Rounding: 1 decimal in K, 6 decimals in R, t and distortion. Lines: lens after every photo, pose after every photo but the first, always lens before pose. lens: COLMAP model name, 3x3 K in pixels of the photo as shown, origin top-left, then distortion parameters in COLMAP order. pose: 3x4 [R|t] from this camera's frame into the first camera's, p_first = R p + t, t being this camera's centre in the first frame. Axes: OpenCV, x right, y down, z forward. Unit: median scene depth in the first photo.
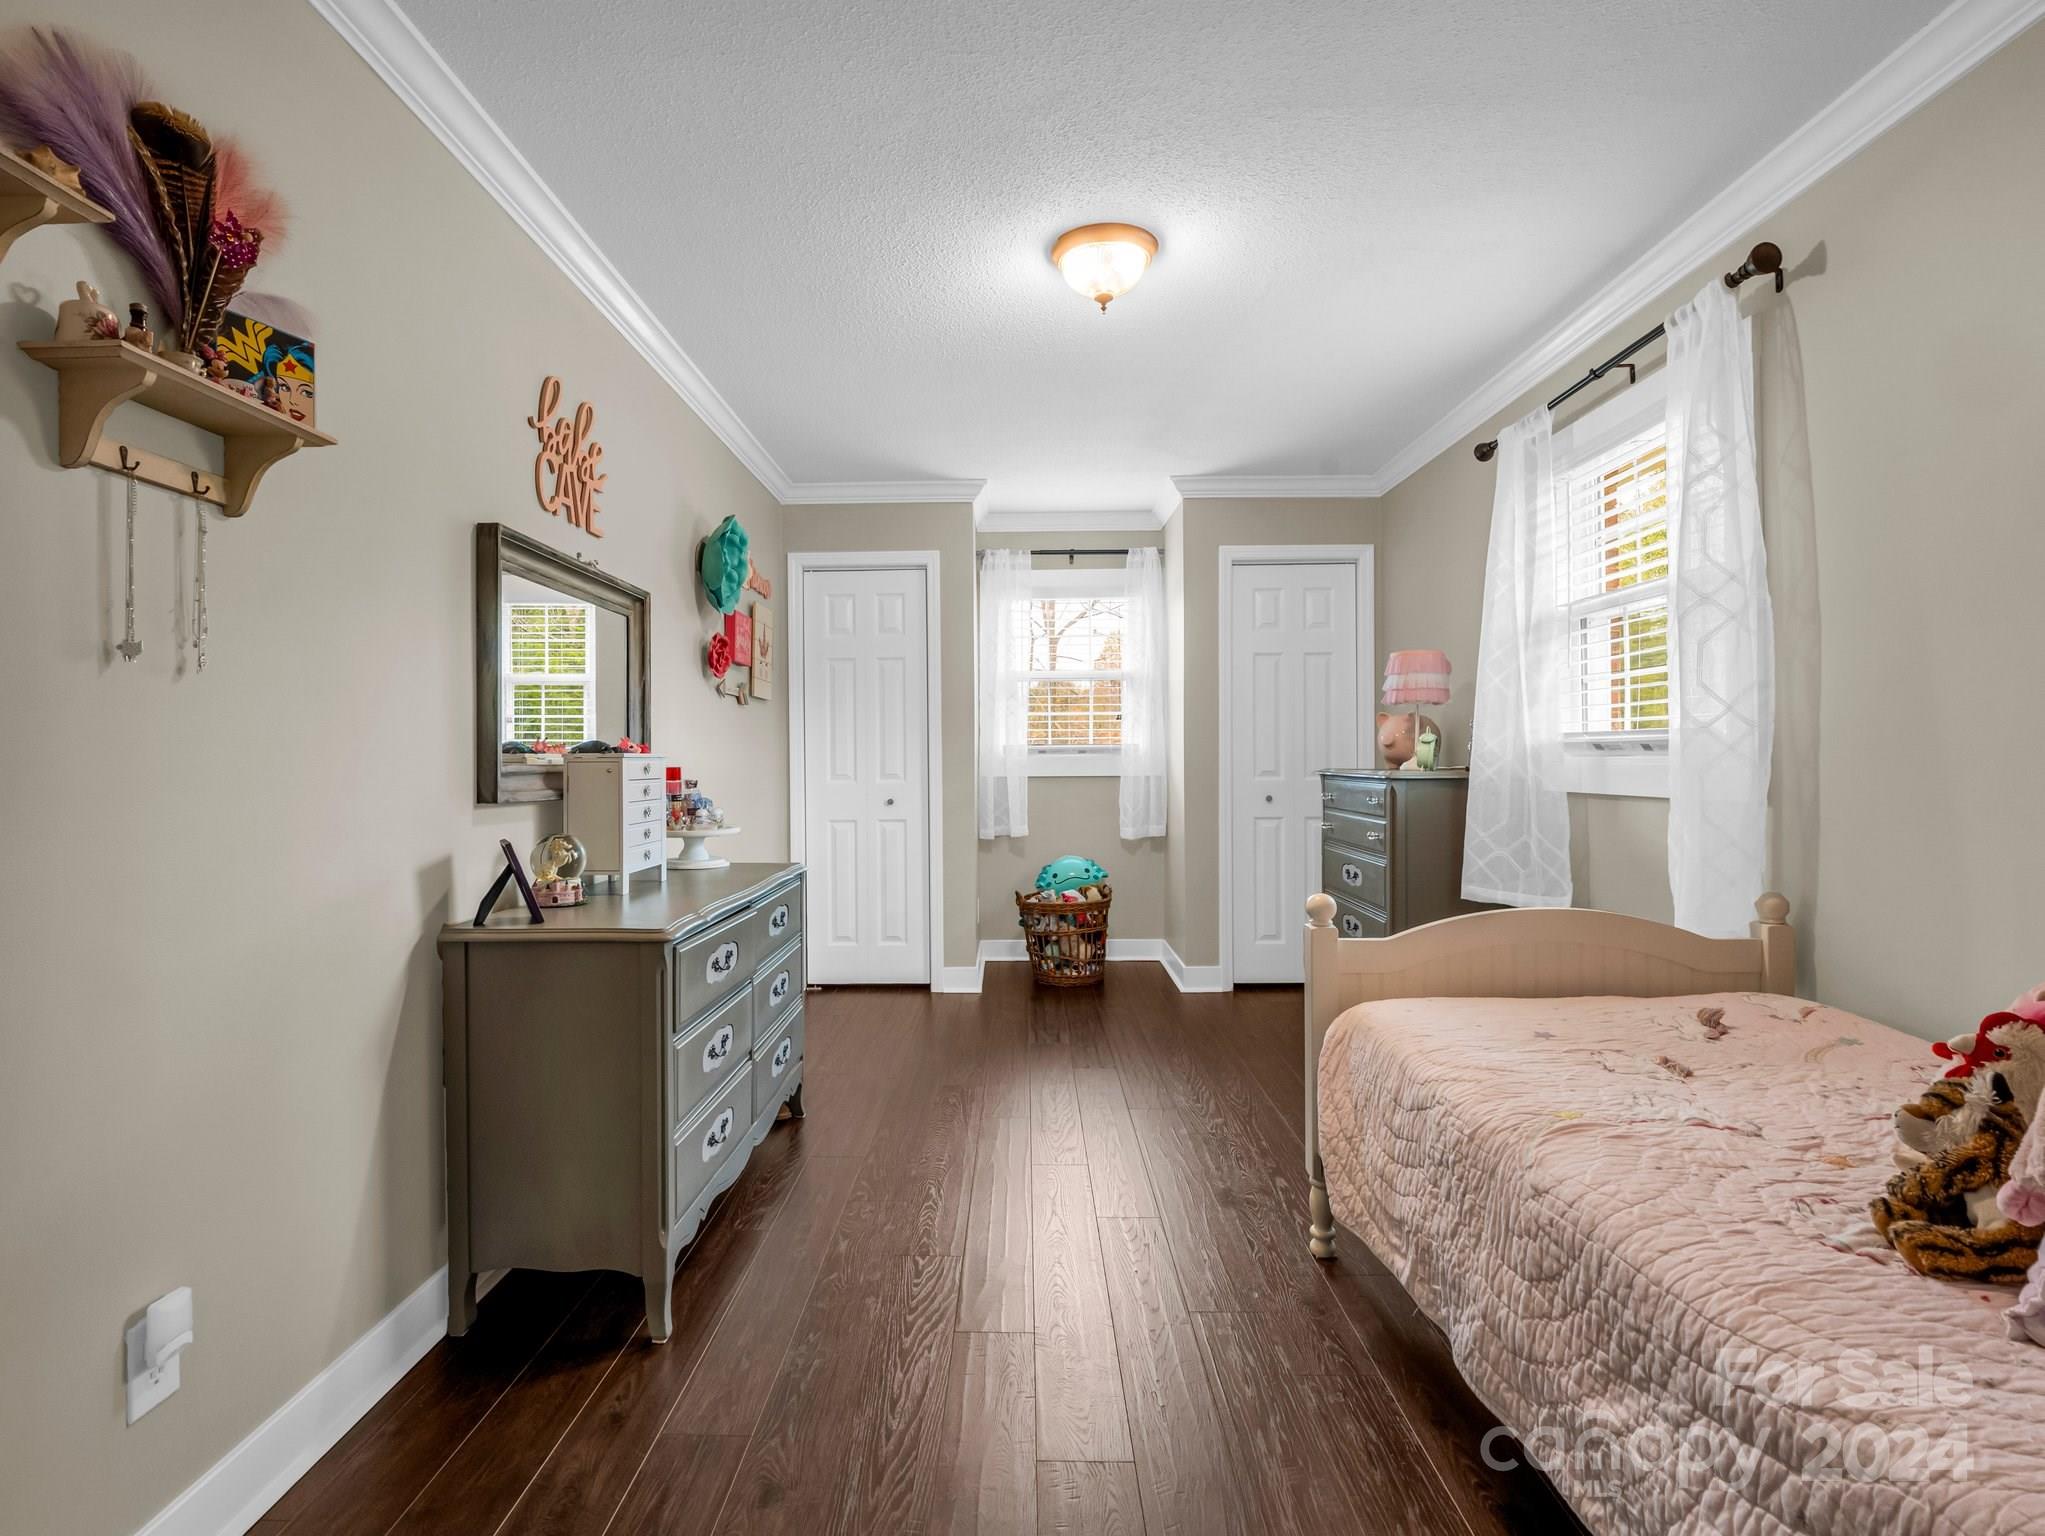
lens RADIAL K [[1040.9, 0, 979.0], [0, 1040.9, 765.3], [0, 0, 1]] dist [-0.011048, -0.002059]
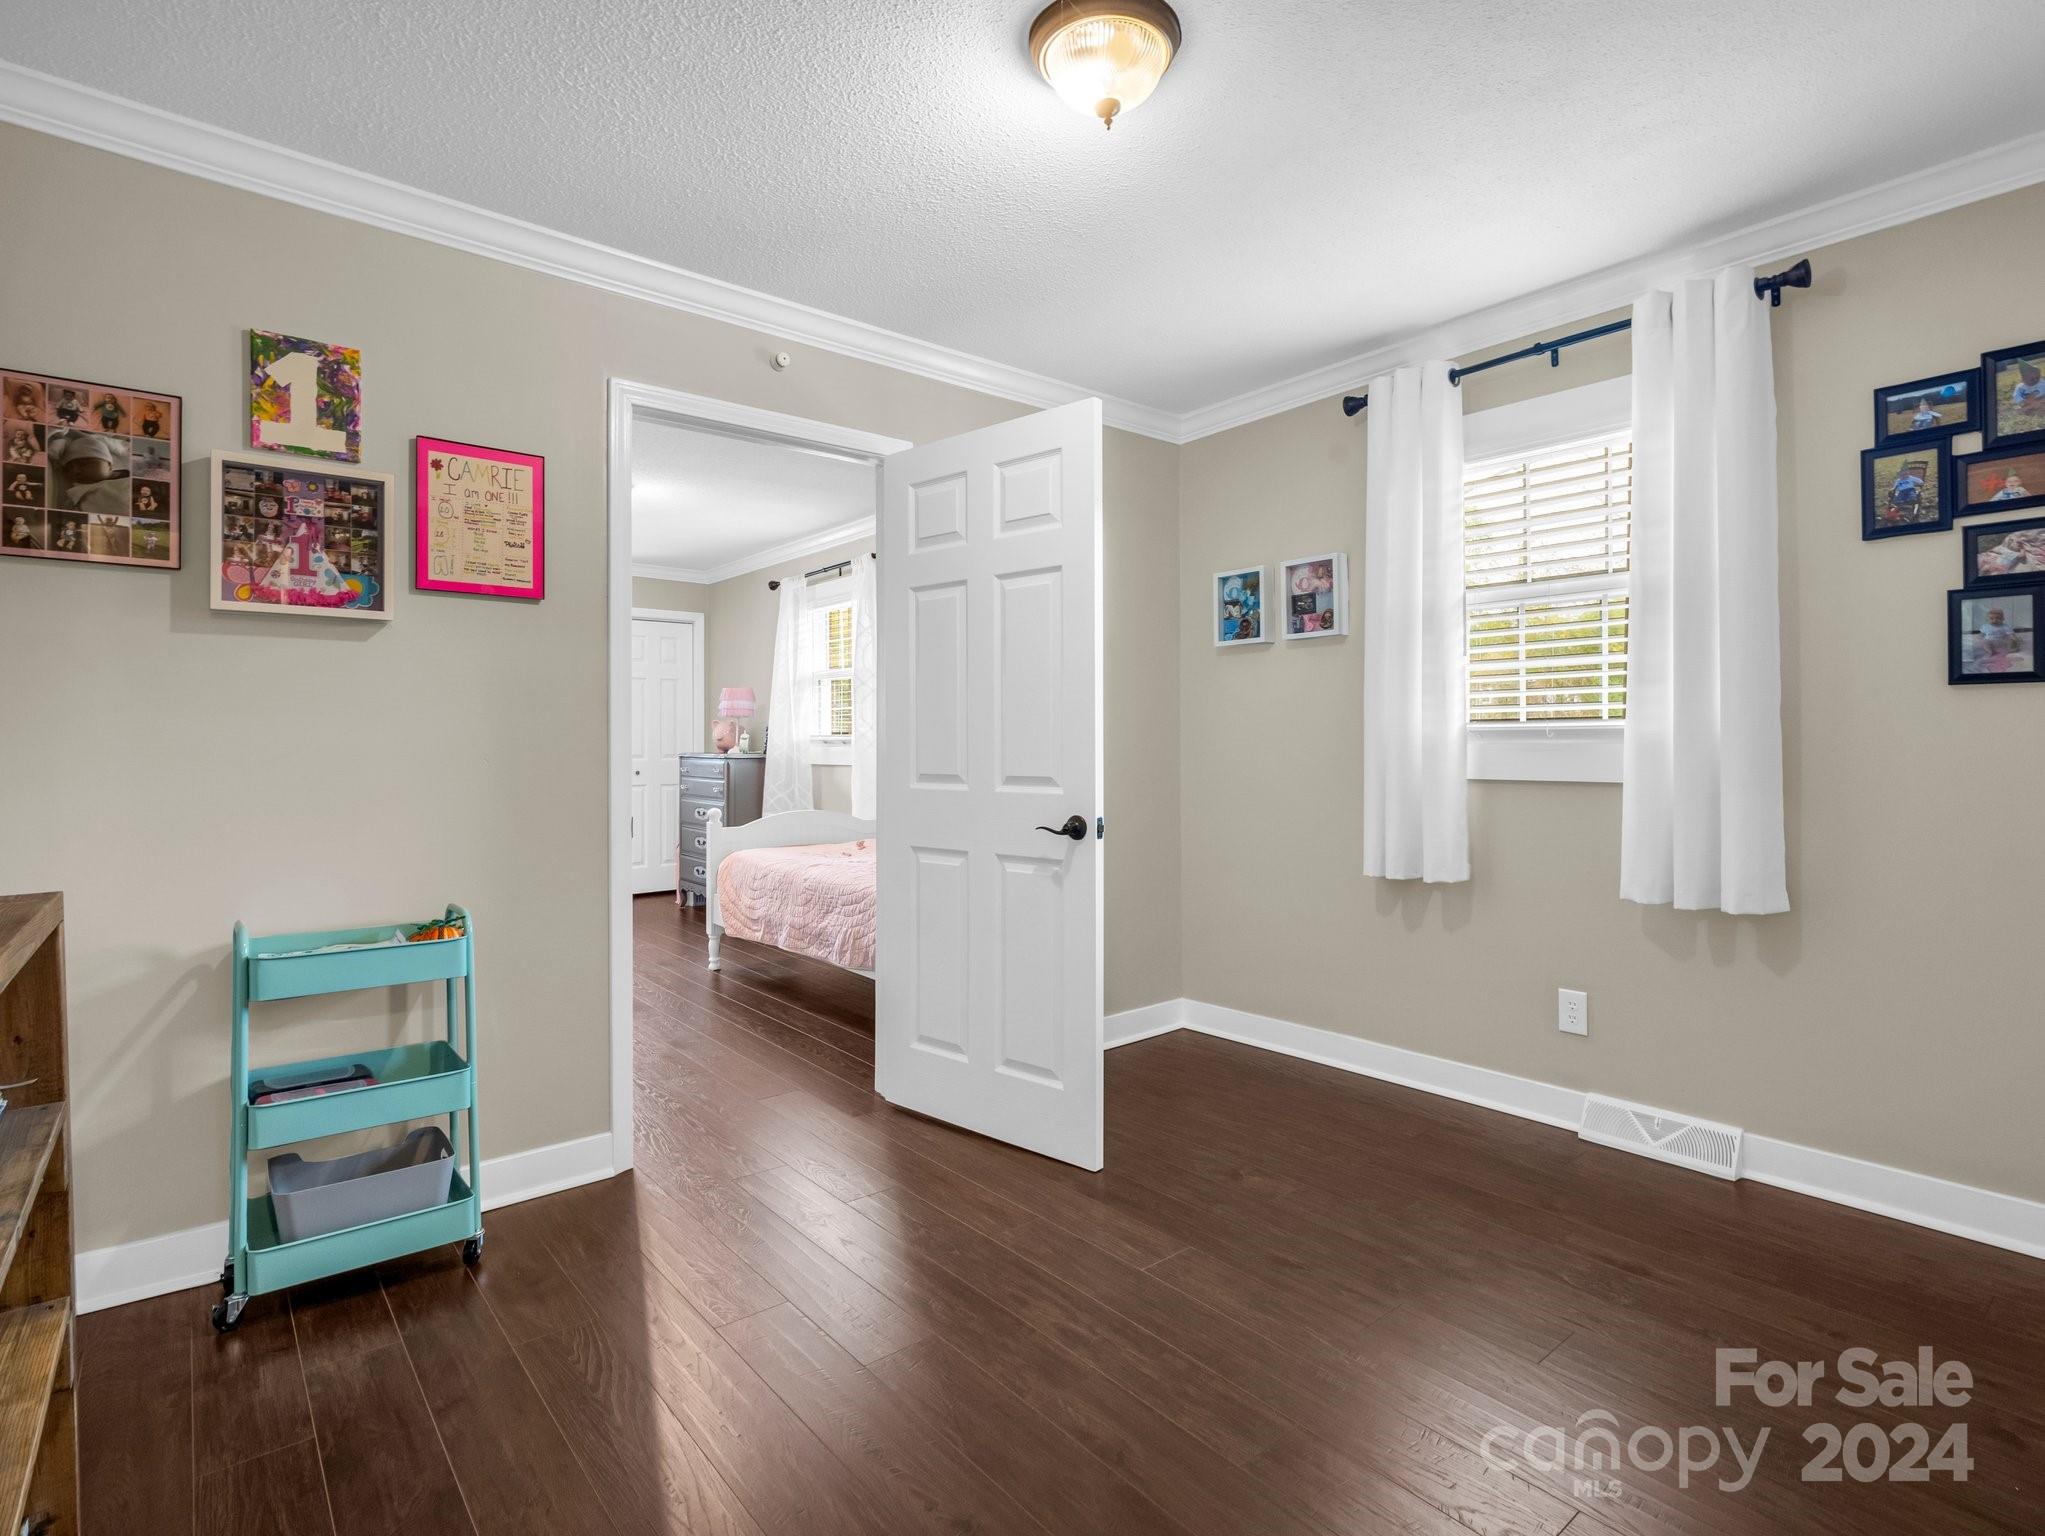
lens RADIAL K [[1040.9, 0, 1015.8], [0, 1040.9, 751.0], [0, 0, 1]] dist [-0.011048, -0.002059]
pose [[0.755142, 0.006709, 0.655527, -0.460012], [-0.003811, 0.999976, -0.005844, 0.010118], [-0.655550, 0.001915, 0.755149, -0.790211]]
